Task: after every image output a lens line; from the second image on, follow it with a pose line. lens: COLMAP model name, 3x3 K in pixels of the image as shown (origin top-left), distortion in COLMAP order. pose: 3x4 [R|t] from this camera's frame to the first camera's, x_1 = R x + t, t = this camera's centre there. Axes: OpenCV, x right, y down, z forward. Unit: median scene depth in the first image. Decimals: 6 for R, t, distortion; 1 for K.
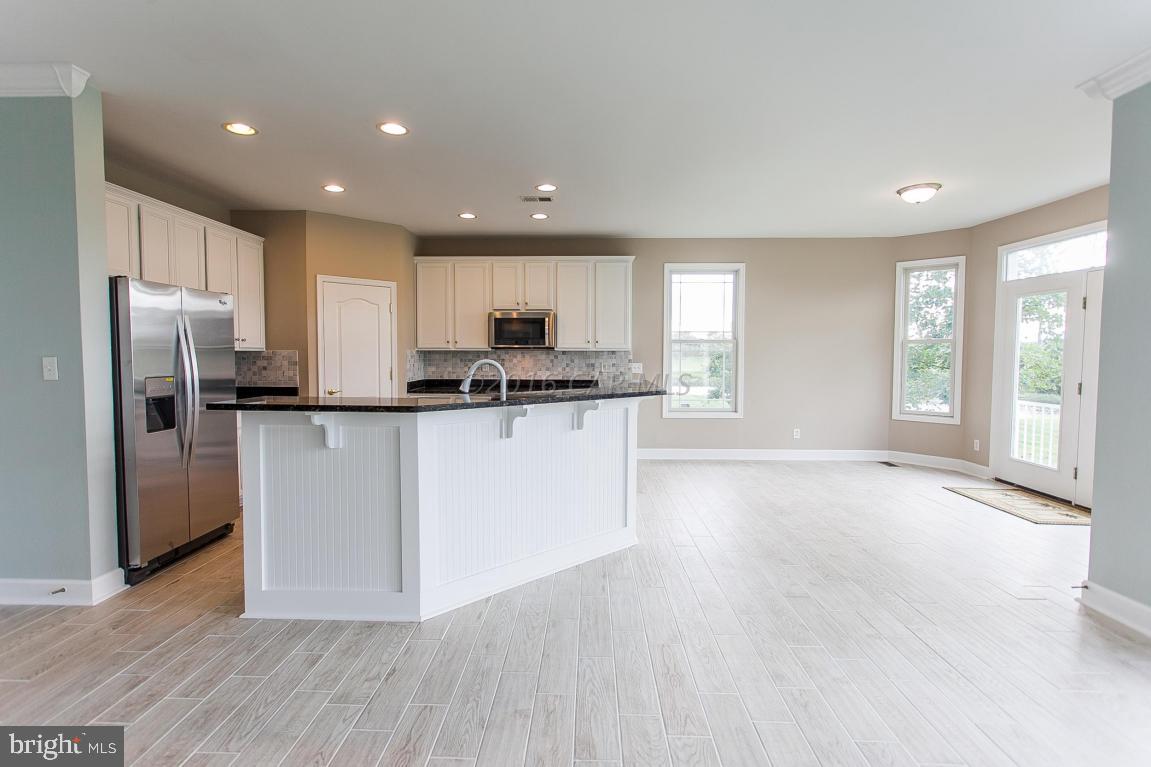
lens RADIAL K [[550.9, 0, 569.1], [0, 550.9, 379.7], [0, 0, 1]] dist [0.002625, 0.000826]
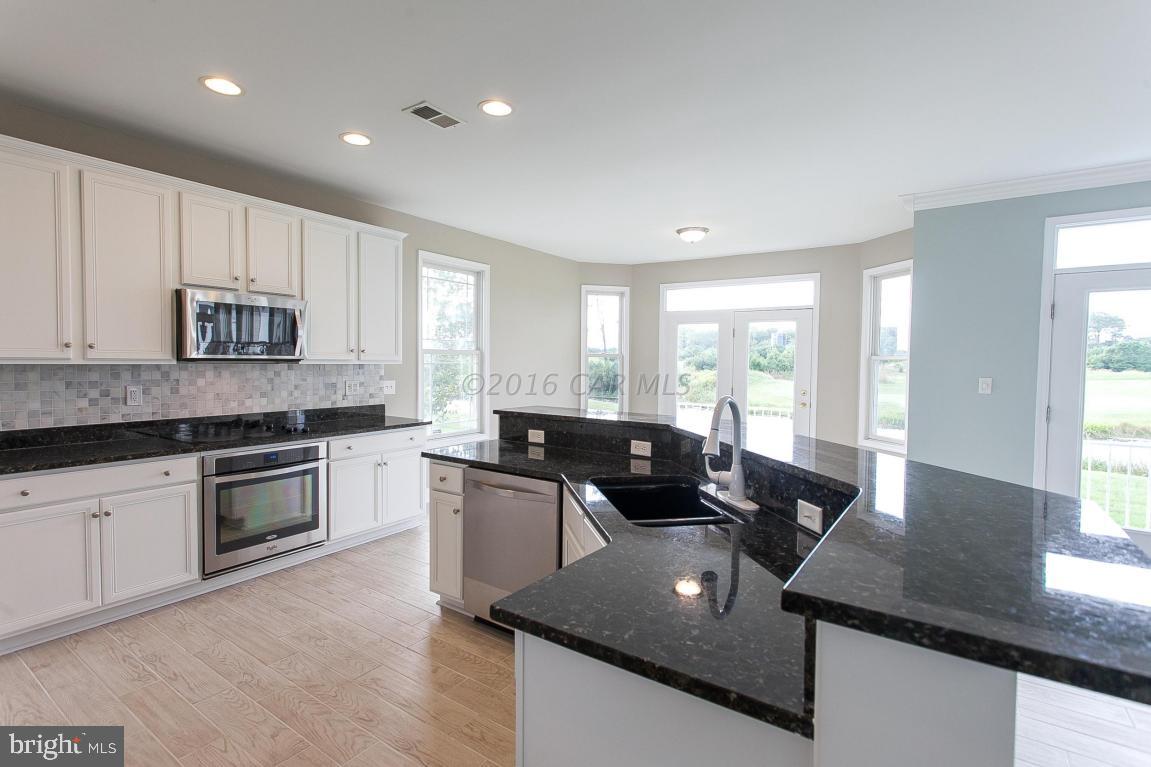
lens RADIAL K [[546.3, 0, 568.6], [0, 546.3, 381.1], [0, 0, 1]] dist [0.003341, 0.000787]
pose [[0.545471, -0.028550, 0.837644, -0.370194], [0.031223, 0.999418, 0.013732, -0.033646], [-0.837548, 0.018663, 0.546045, 0.429348]]
